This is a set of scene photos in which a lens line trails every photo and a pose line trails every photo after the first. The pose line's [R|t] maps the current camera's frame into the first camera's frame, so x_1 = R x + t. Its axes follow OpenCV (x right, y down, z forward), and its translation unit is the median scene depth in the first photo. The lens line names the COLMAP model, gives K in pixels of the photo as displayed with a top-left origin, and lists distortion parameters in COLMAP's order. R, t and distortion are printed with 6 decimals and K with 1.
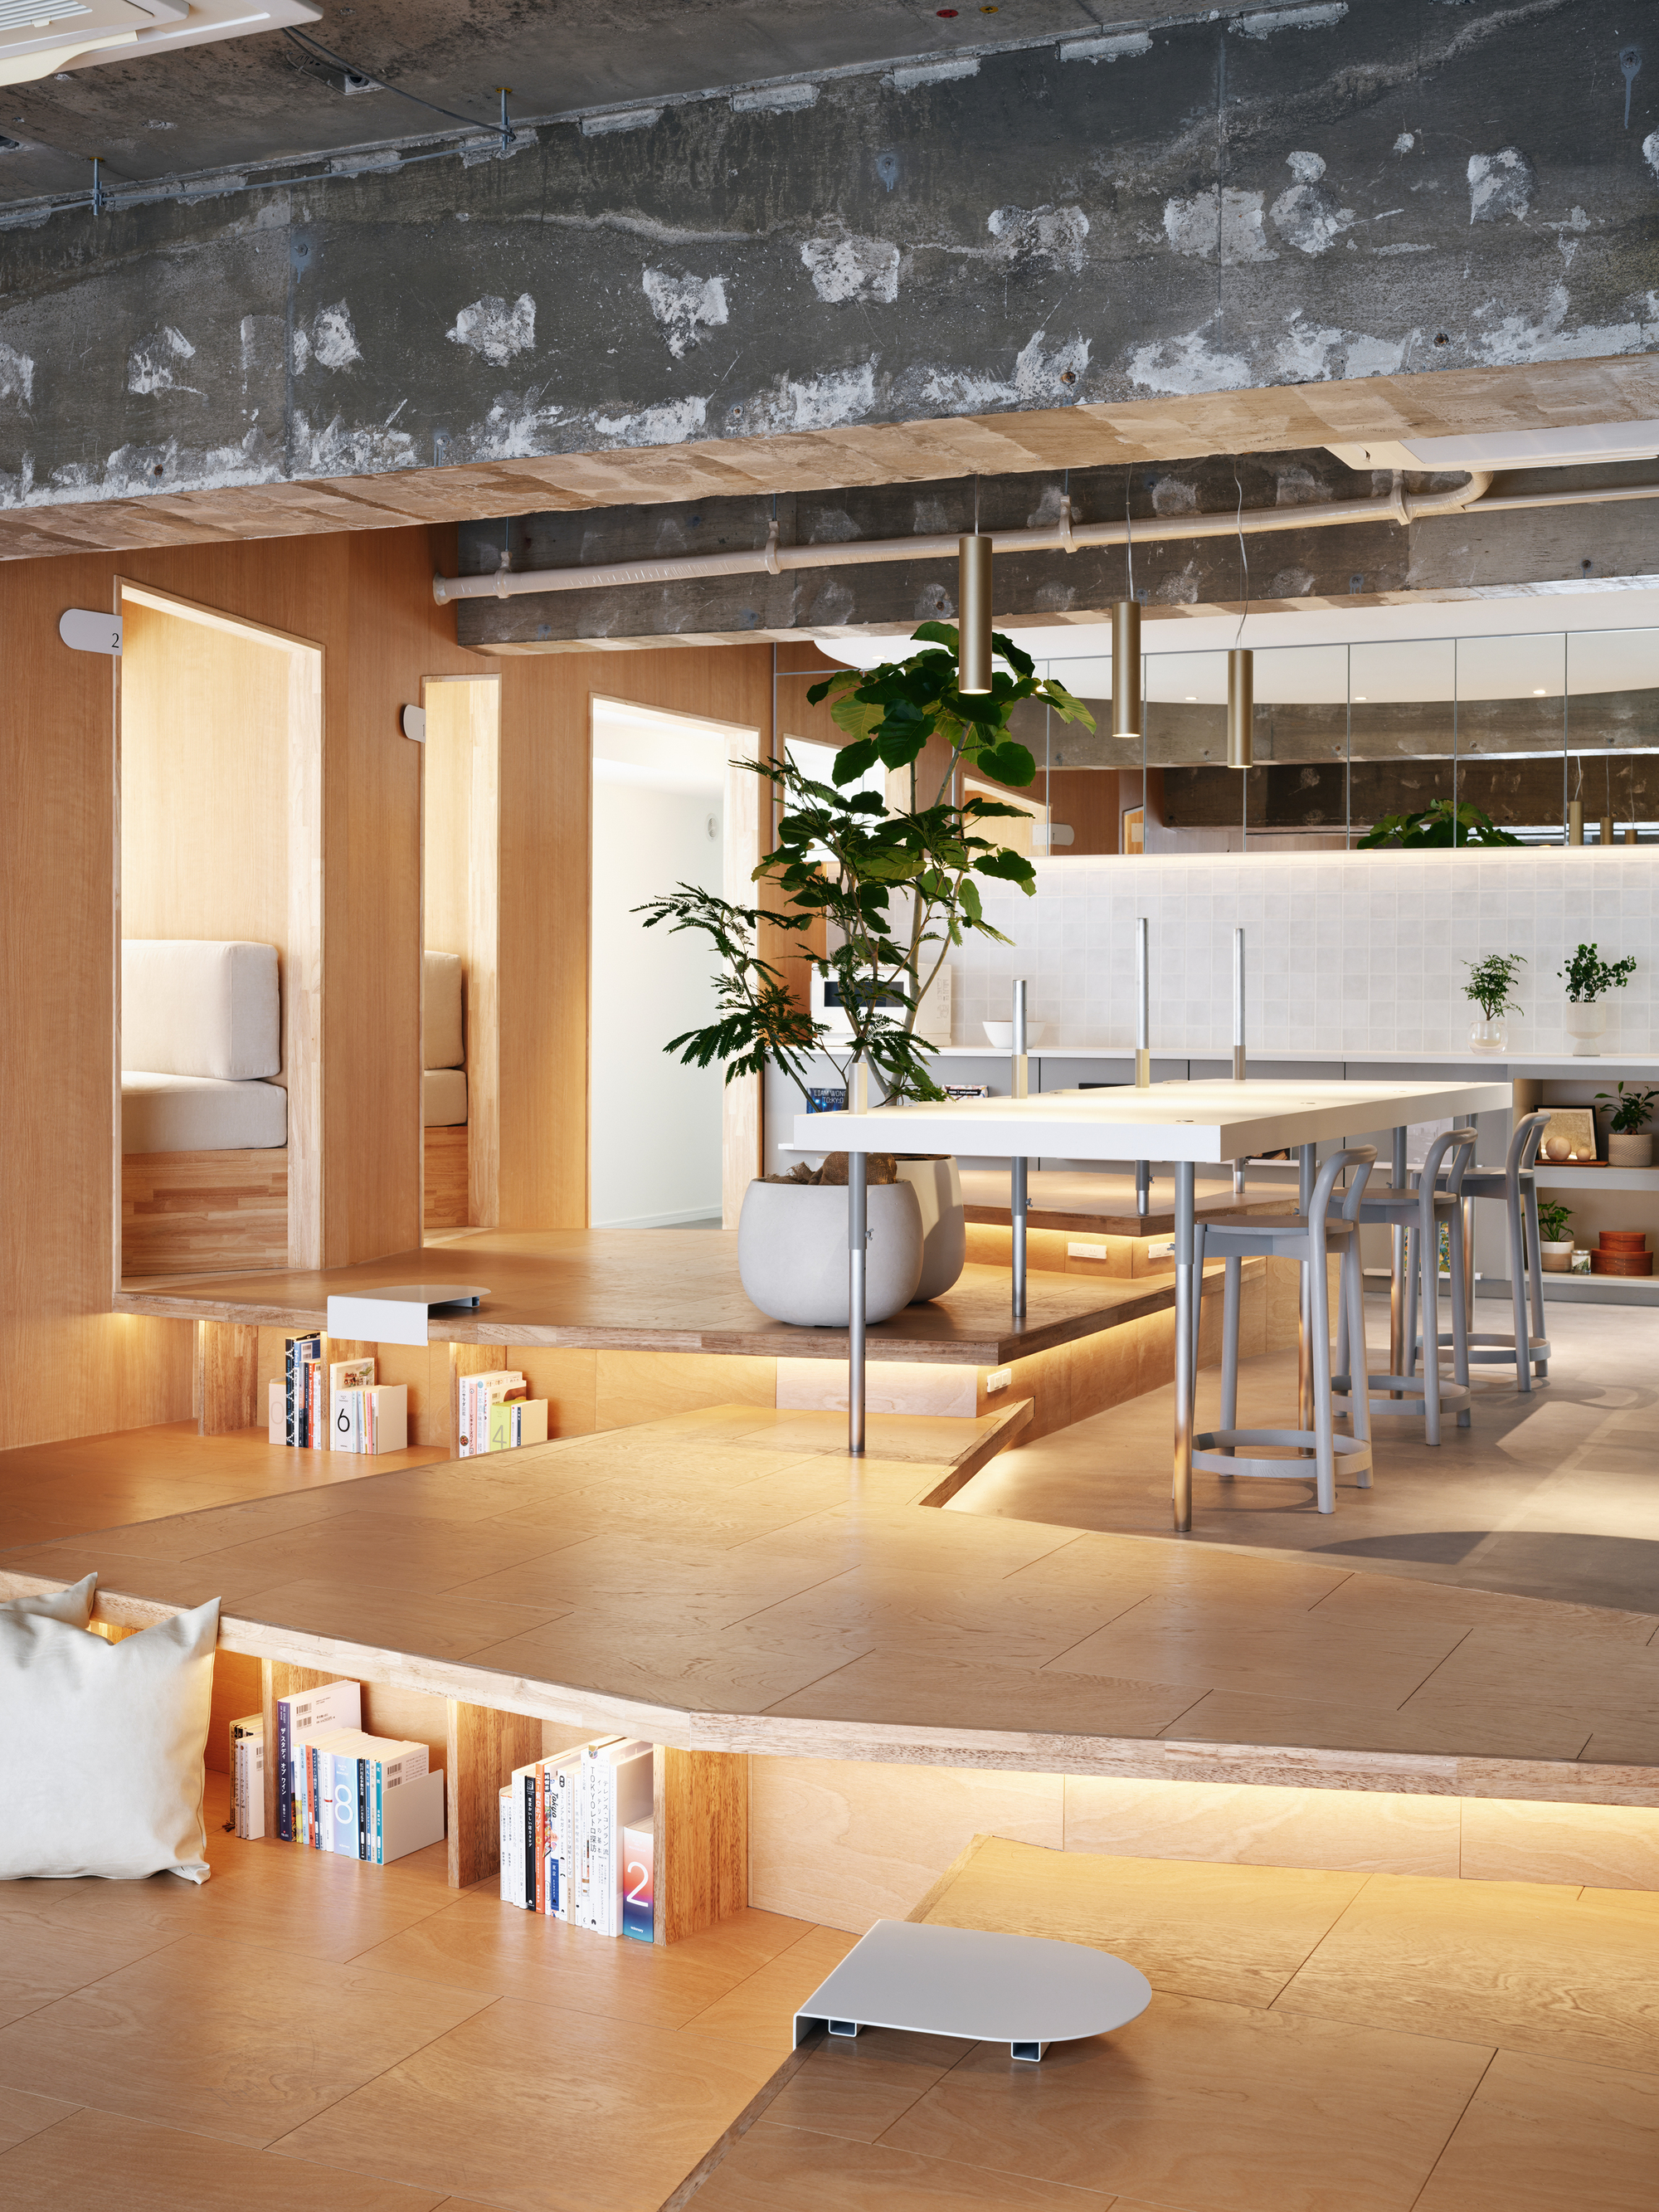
lens RADIAL K [[2601.2, 0, 809.3], [0, 2601.2, 1036.4], [0, 0, 1]] dist [-0.030295, 0.000000]
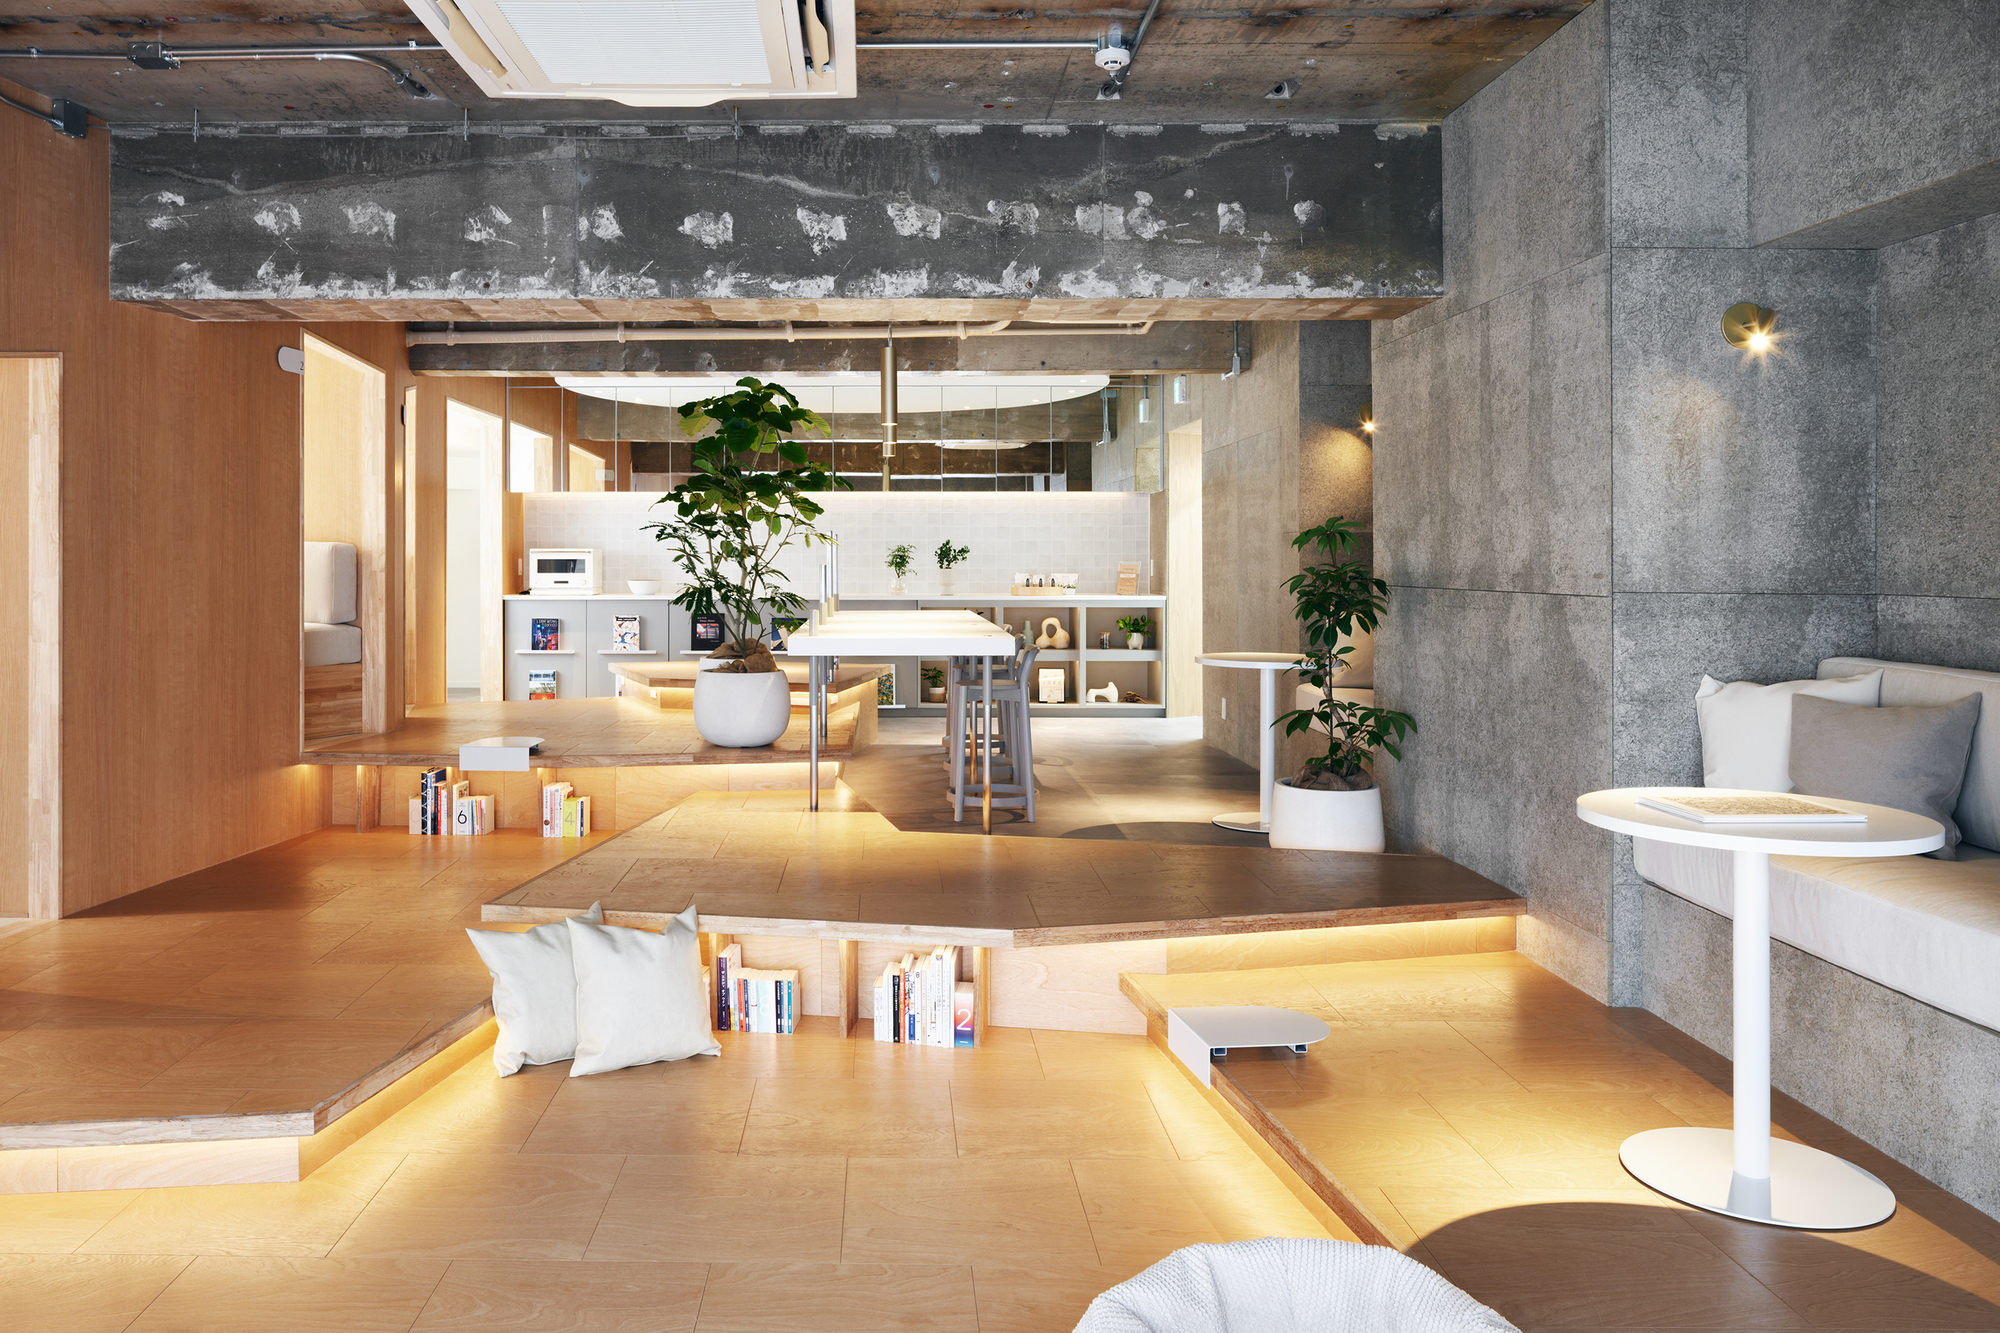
lens RADIAL K [[1455.4, 0, 855.9], [0, 1455.4, 556.3], [0, 0, 1]] dist [-0.009351, 0.002496]
pose [[0.911942, -0.004151, 0.410299, -0.368253], [0.010120, 0.999872, -0.012377, -0.014970], [-0.410195, 0.015440, 0.911867, -0.009422]]
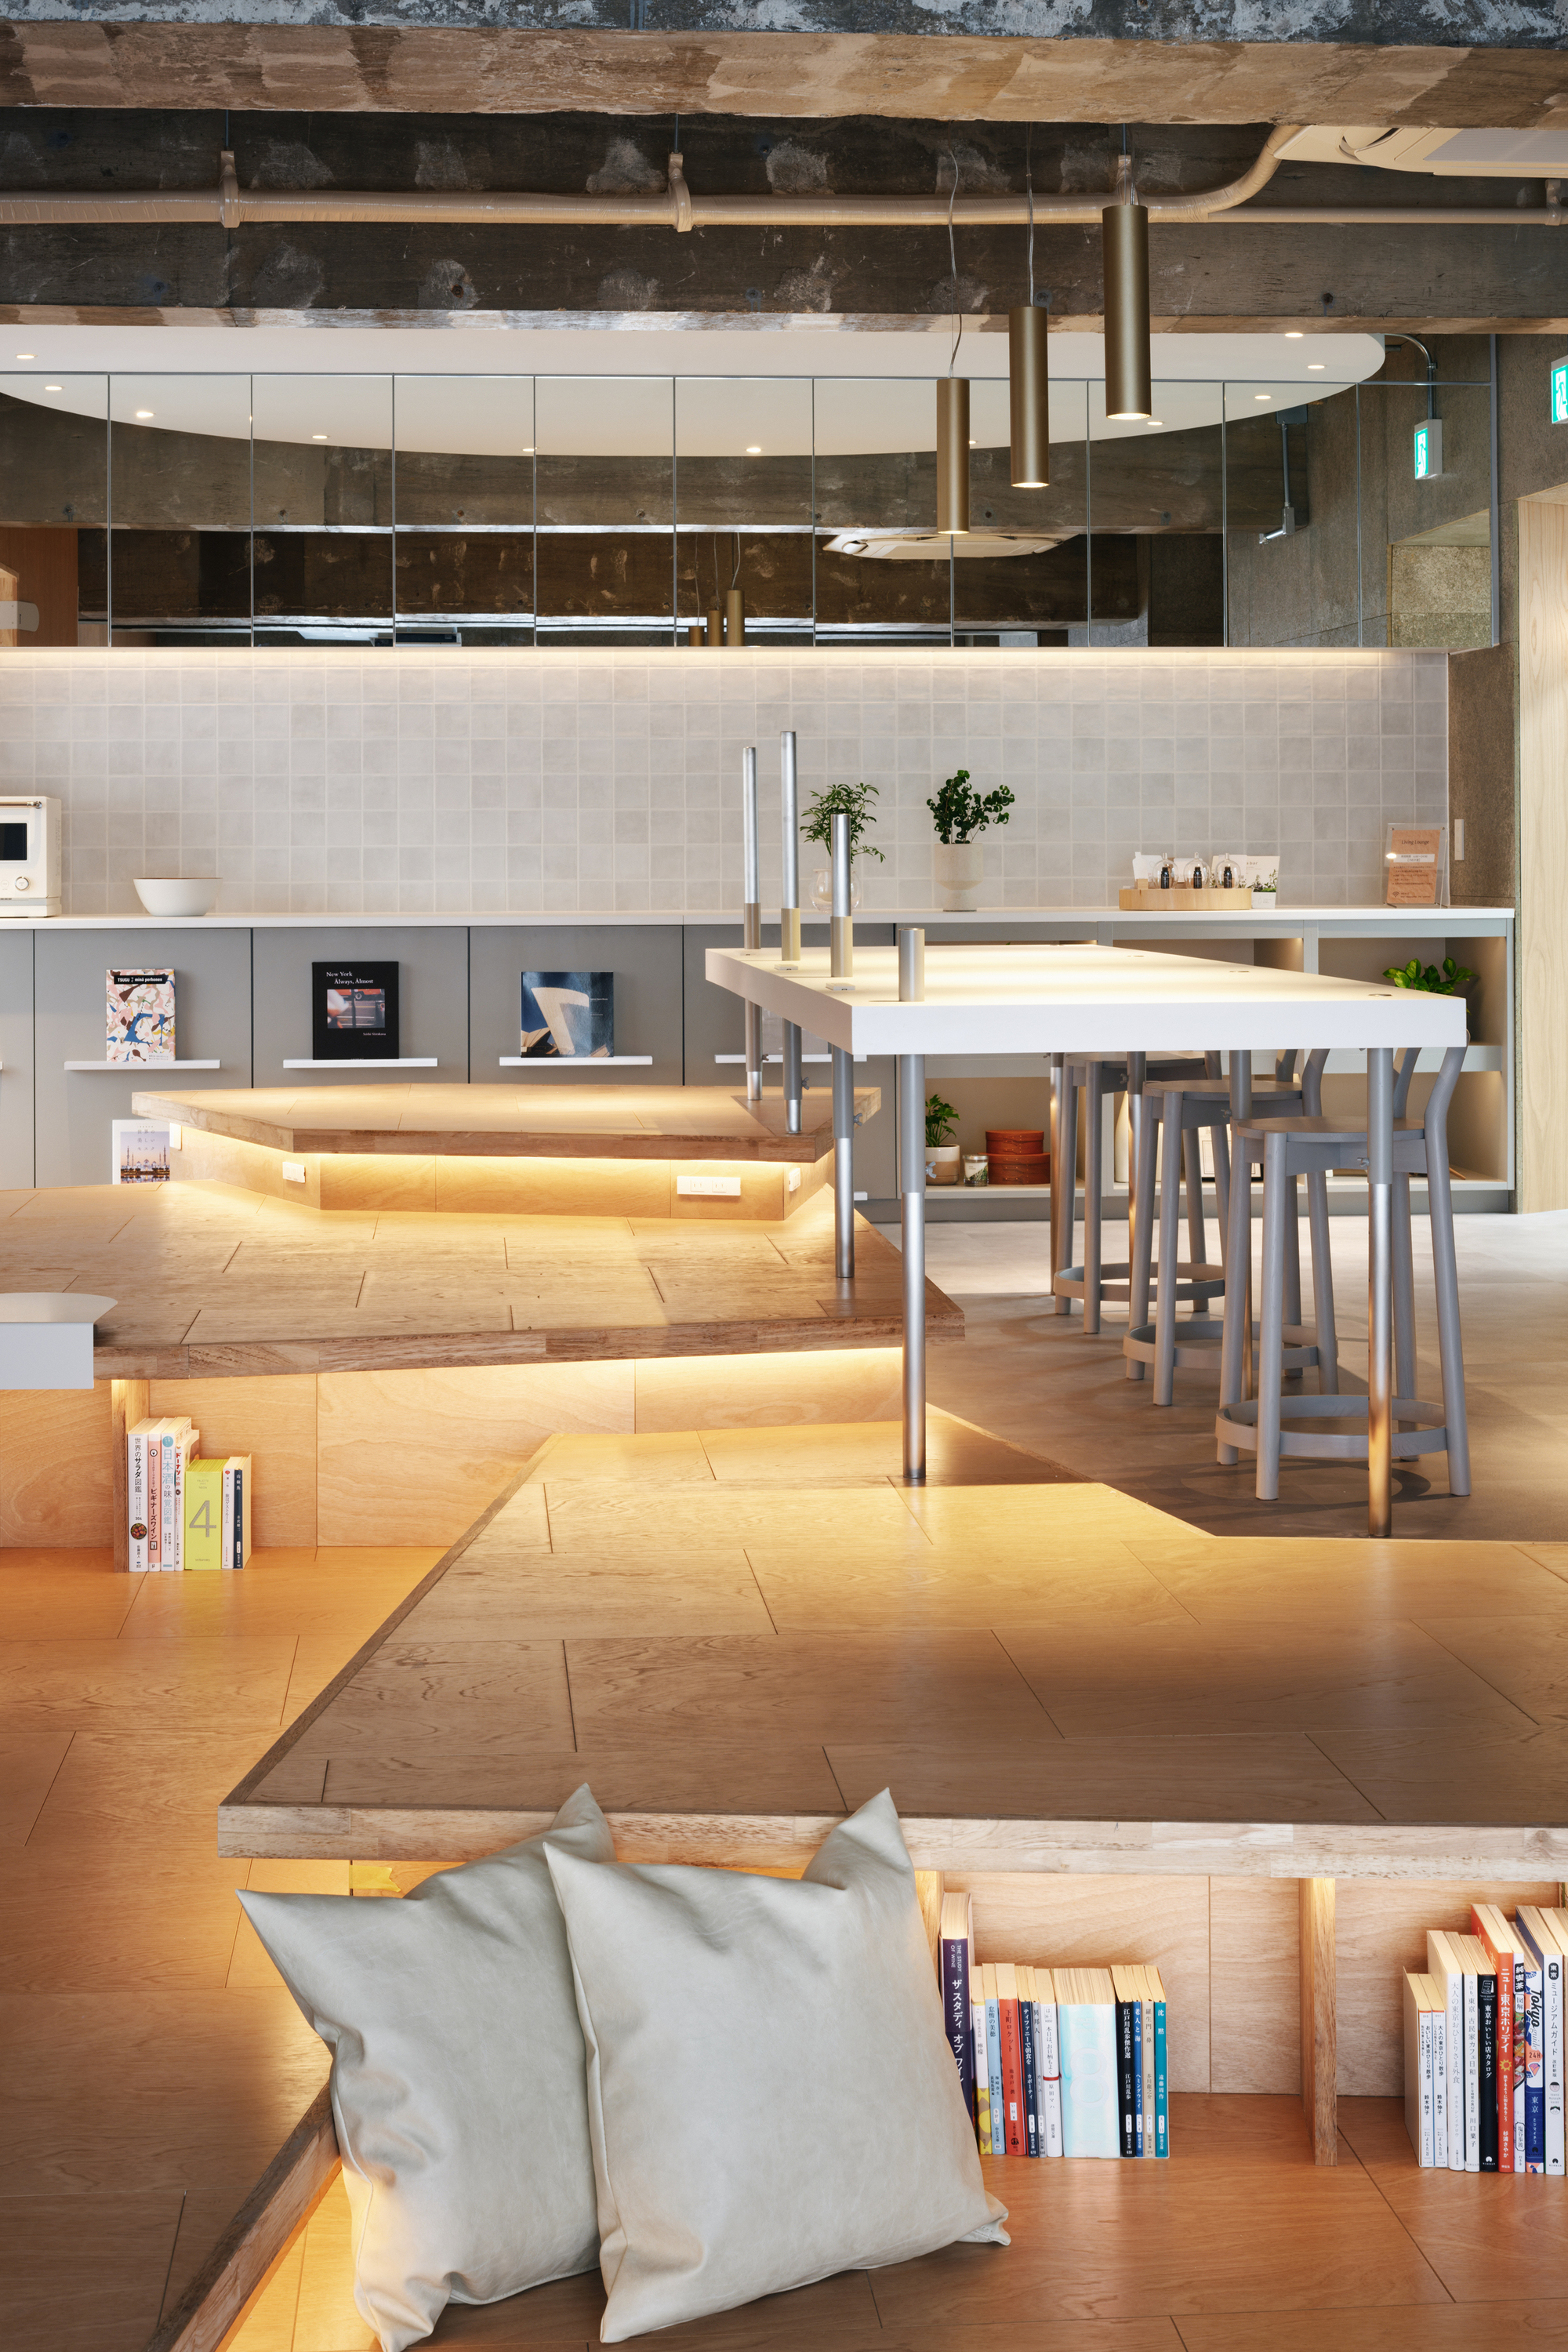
lens RADIAL K [[3421.7, 0, 780.8], [0, 3421.7, 819.1], [0, 0, 1]] dist [-0.031804, 0.000000]
pose [[0.862542, -0.004585, 0.505965, -0.444642], [0.016617, 0.999676, -0.019269, -0.002187], [-0.505713, 0.025028, 0.862339, 0.195583]]
